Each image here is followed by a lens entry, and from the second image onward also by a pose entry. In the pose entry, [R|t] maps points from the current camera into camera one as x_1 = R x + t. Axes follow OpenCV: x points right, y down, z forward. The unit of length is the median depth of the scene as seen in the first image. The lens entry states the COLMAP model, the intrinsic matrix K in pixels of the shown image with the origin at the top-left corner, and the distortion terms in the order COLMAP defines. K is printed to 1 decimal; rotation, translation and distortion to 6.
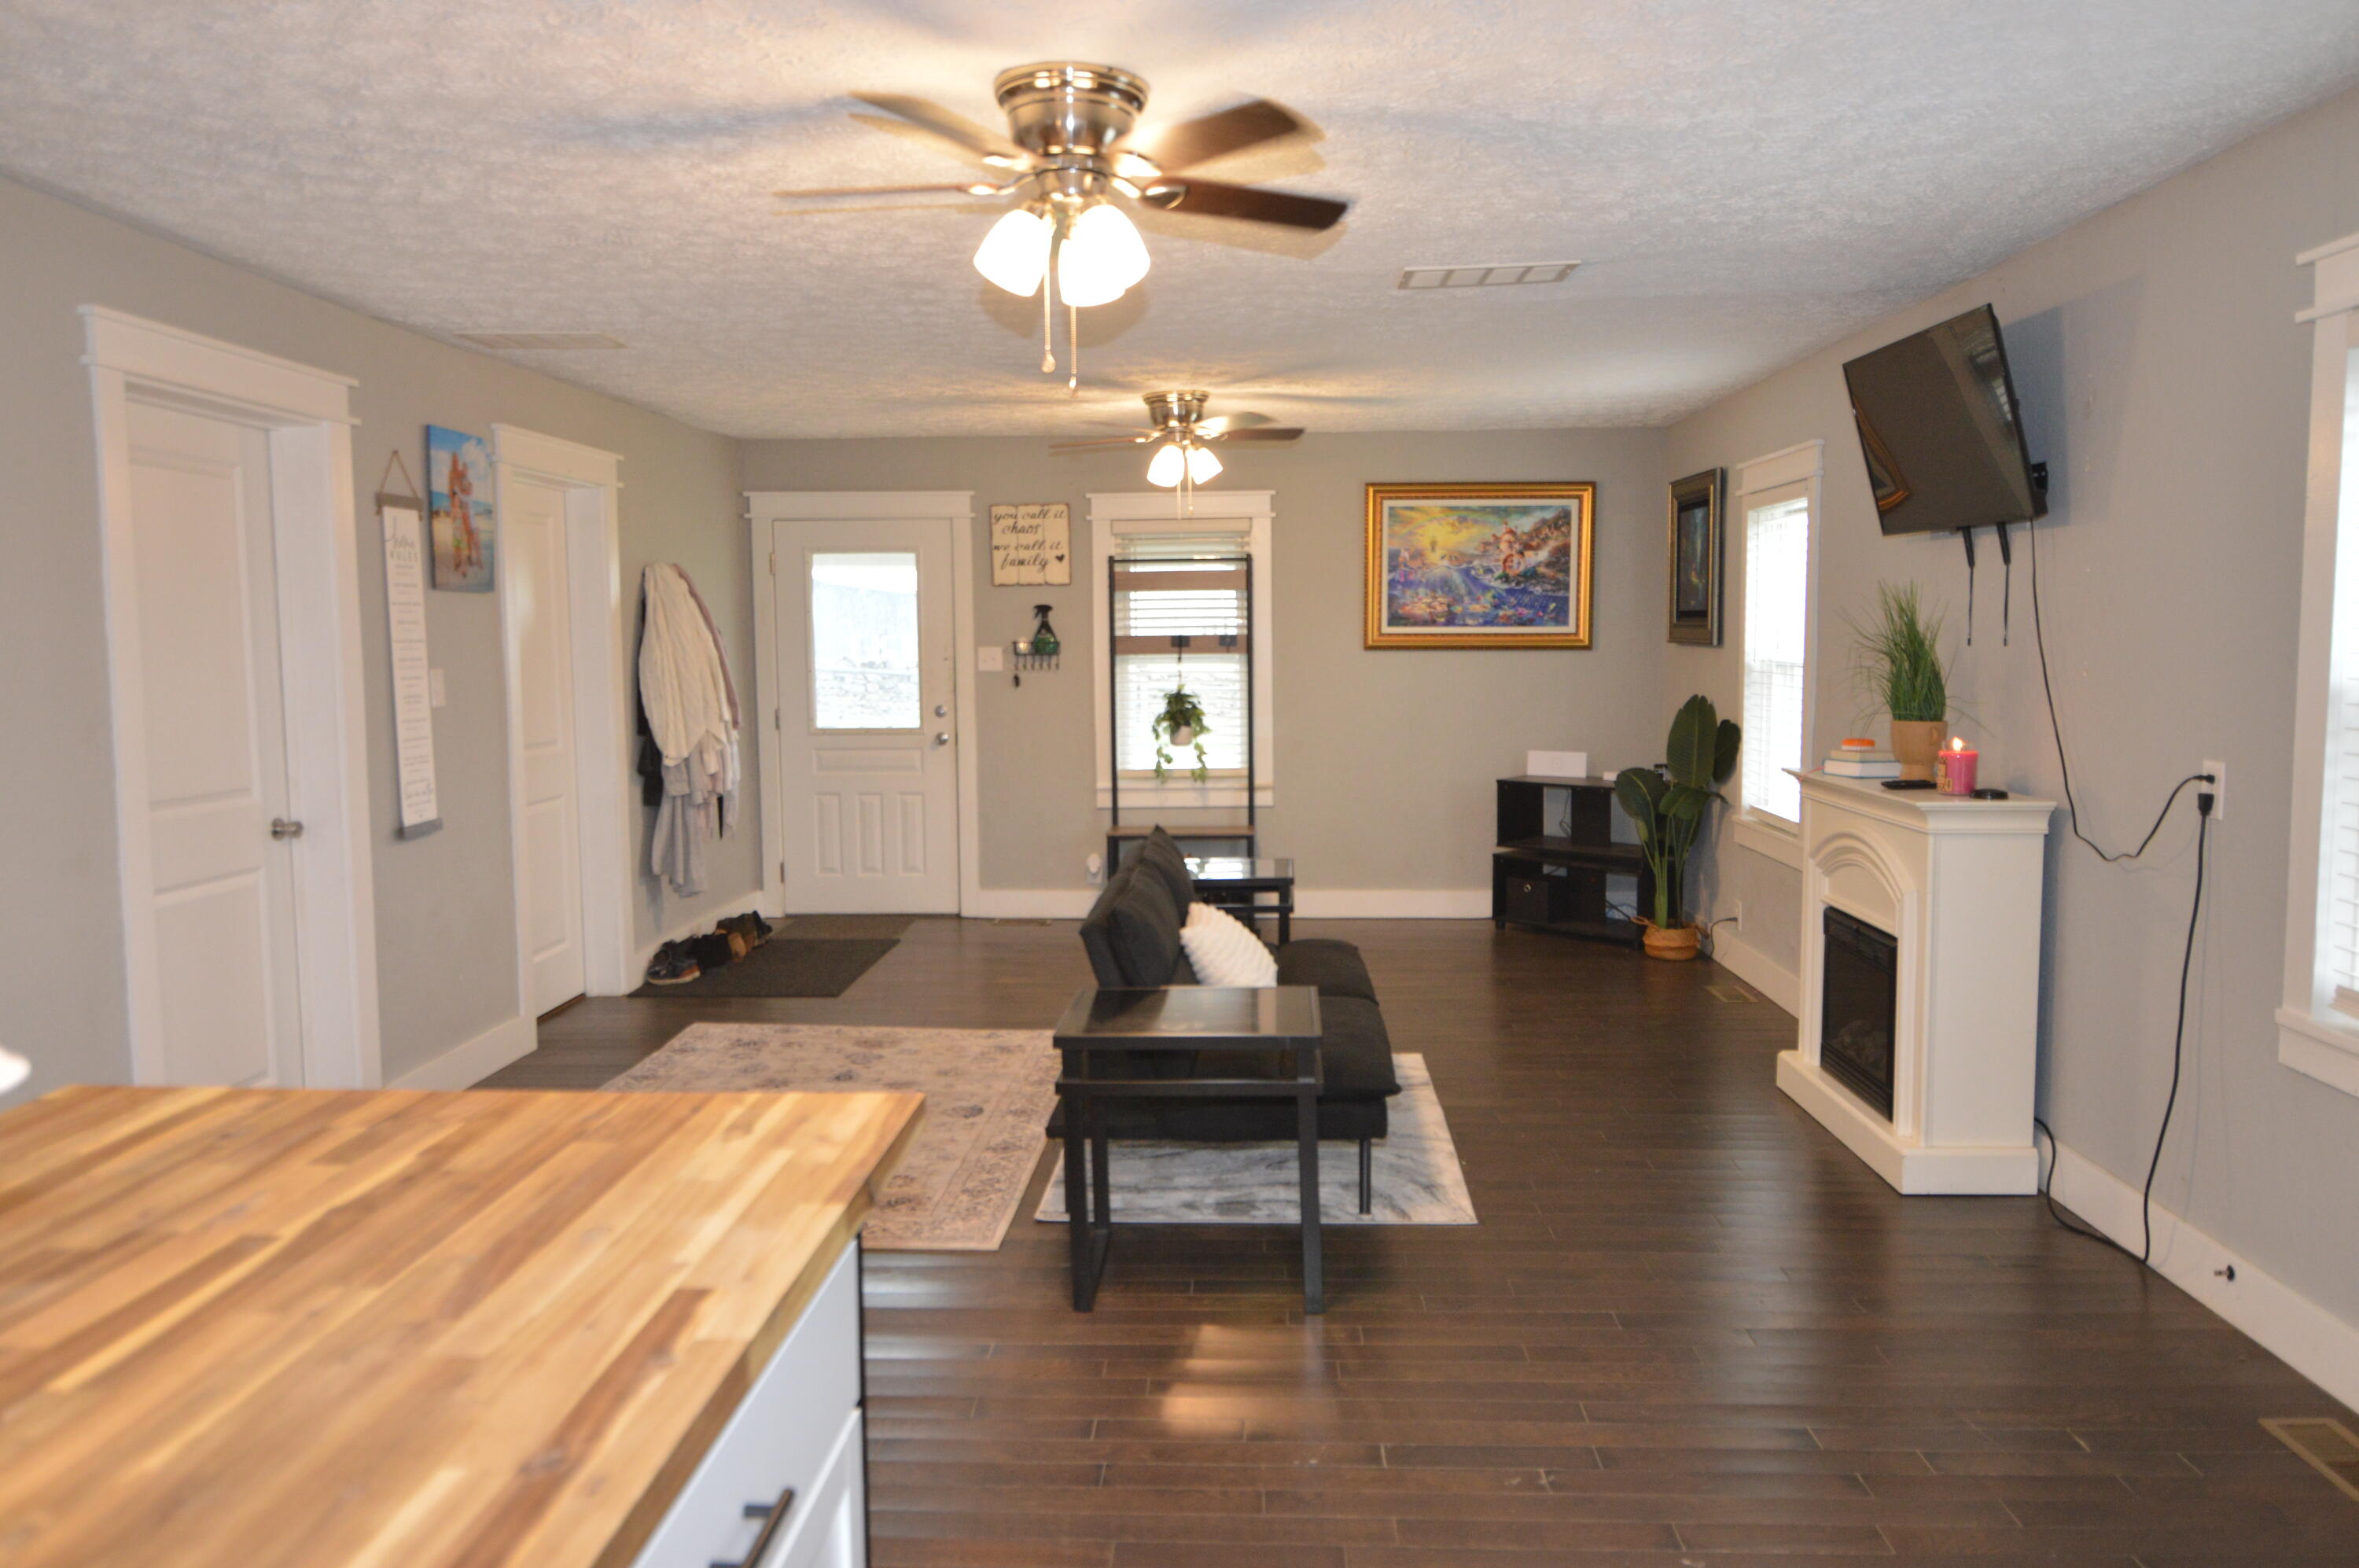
lens RADIAL K [[1621.0, 0, 1184.2], [0, 1621.0, 780.3], [0, 0, 1]] dist [0.017666, -0.032053]
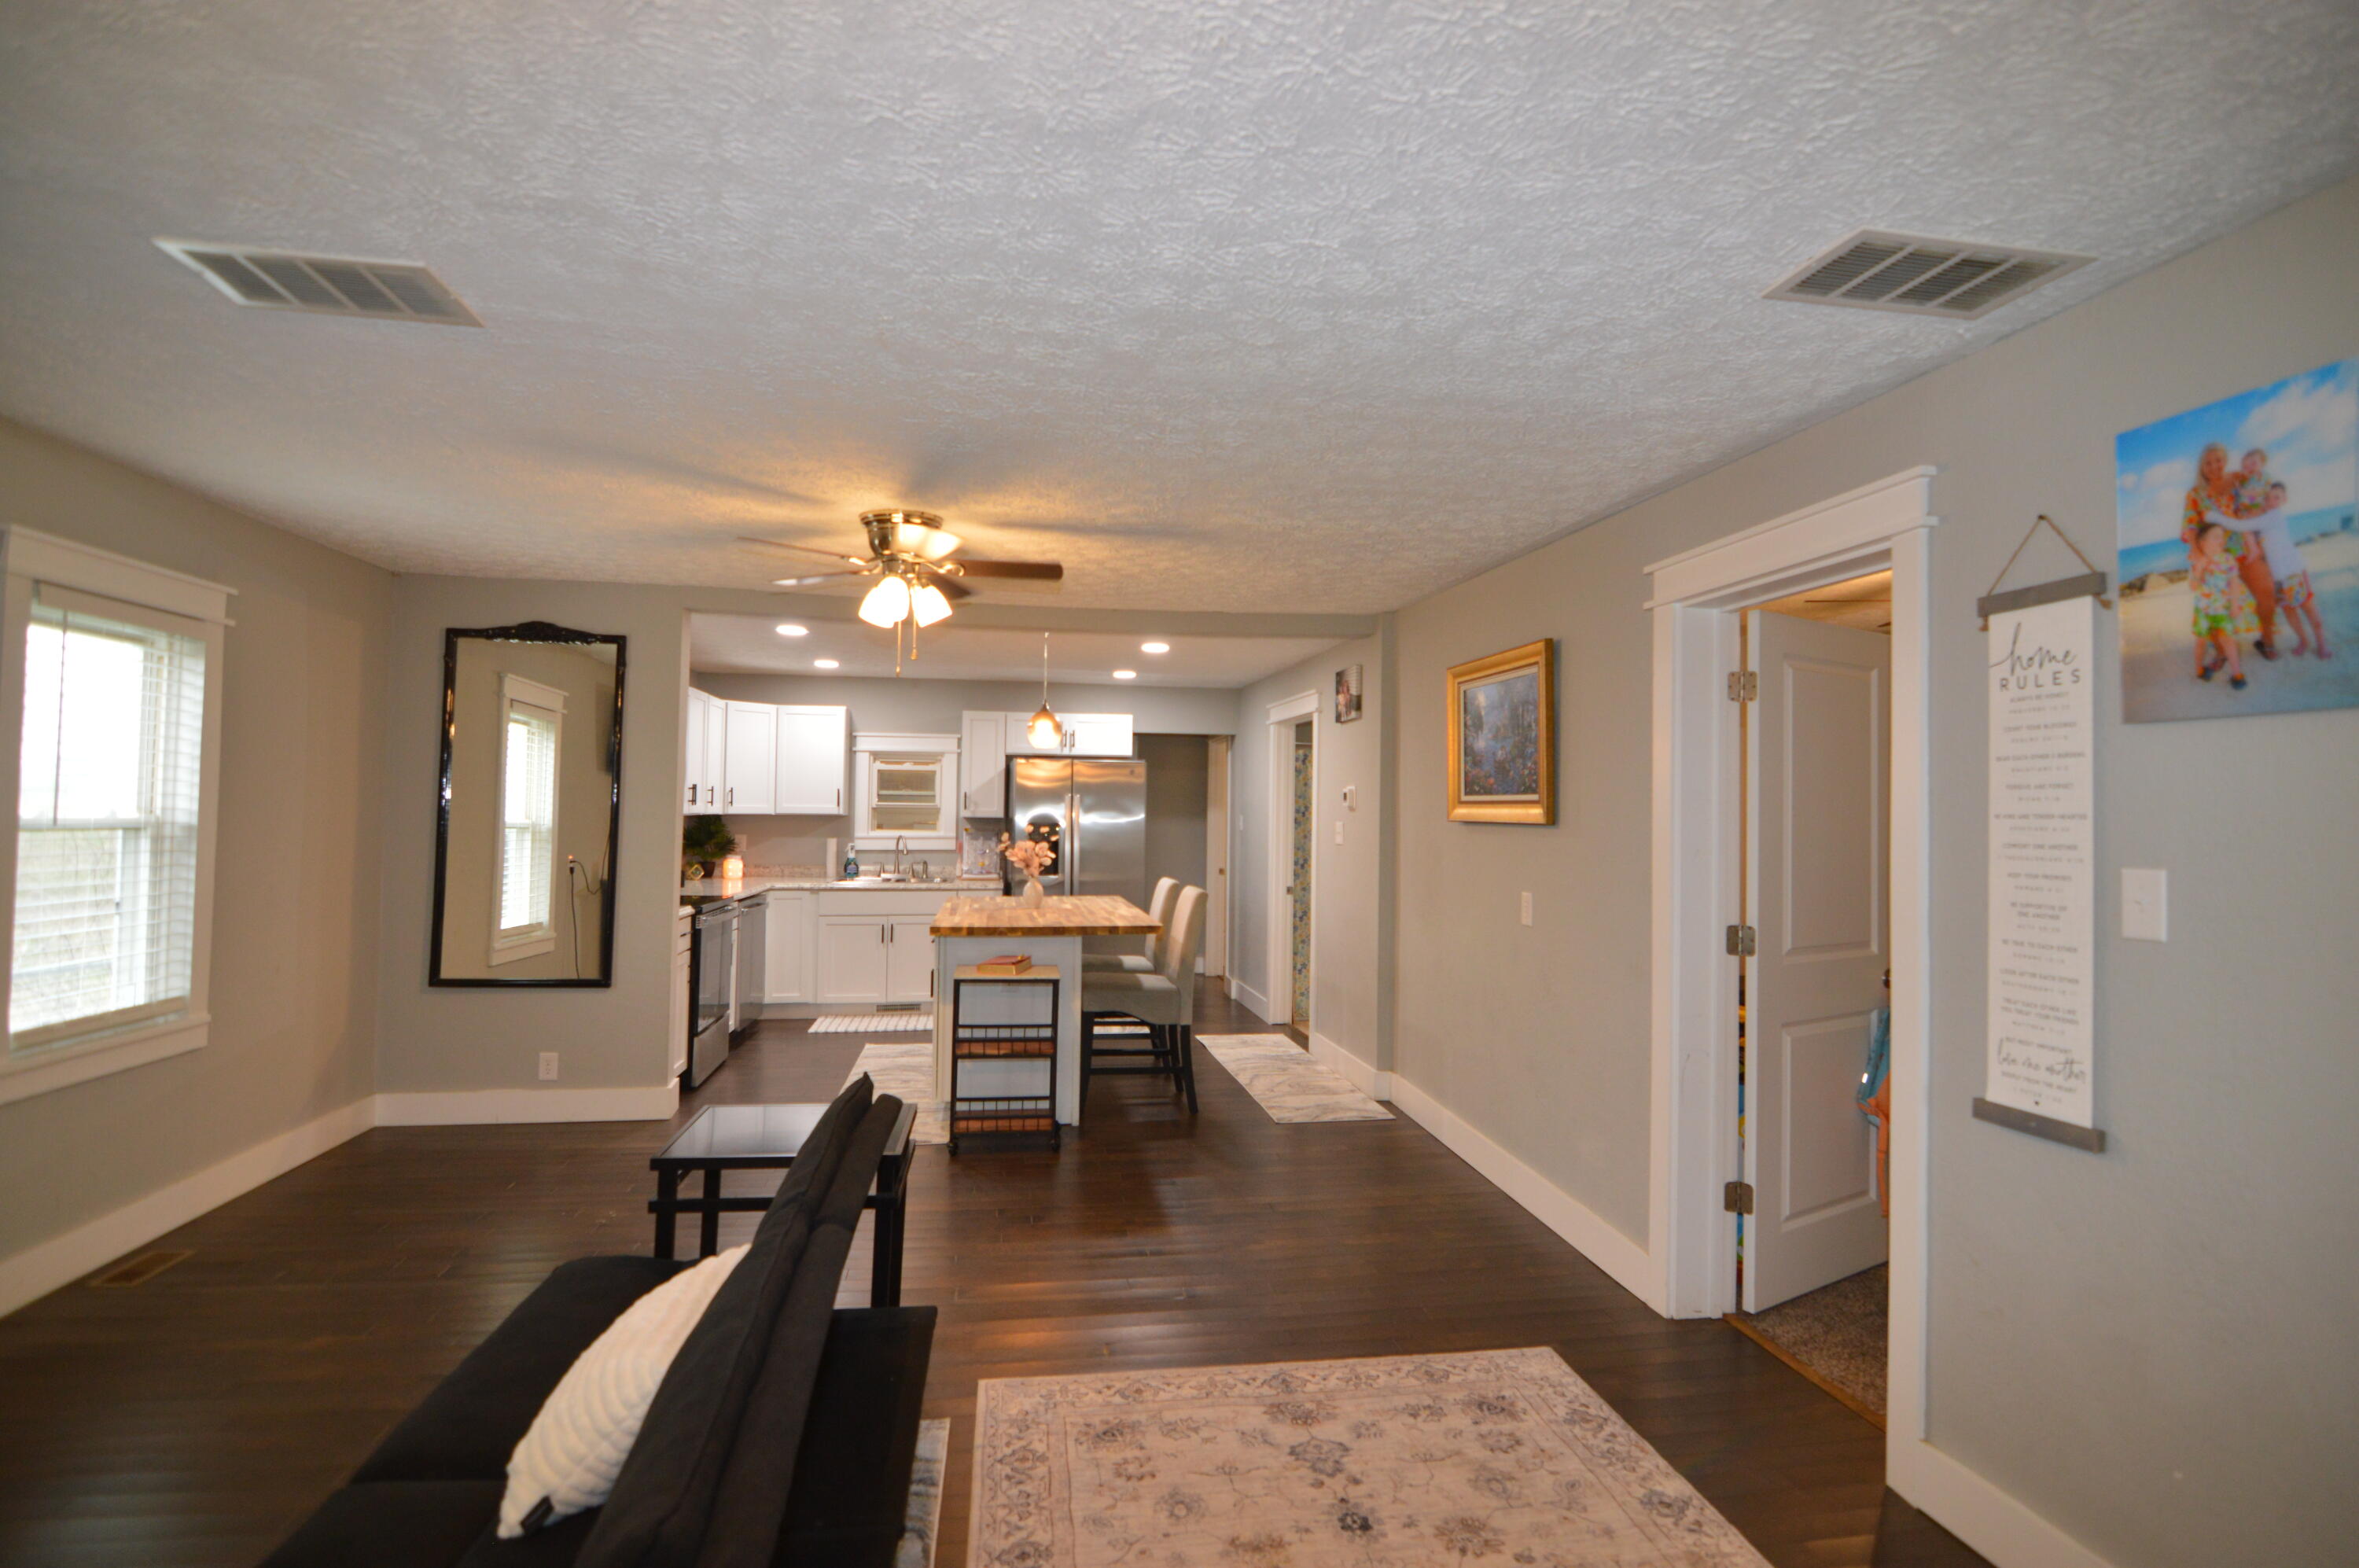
lens RADIAL K [[1152.9, 0, 1184.1], [0, 1152.9, 777.8], [0, 0, 1]] dist [-0.002493, -0.010496]
pose [[-0.979139, -0.013233, -0.202760, -0.048497], [-0.025595, 0.997961, 0.058471, -0.081629], [0.201573, 0.062441, -0.977481, 0.944870]]
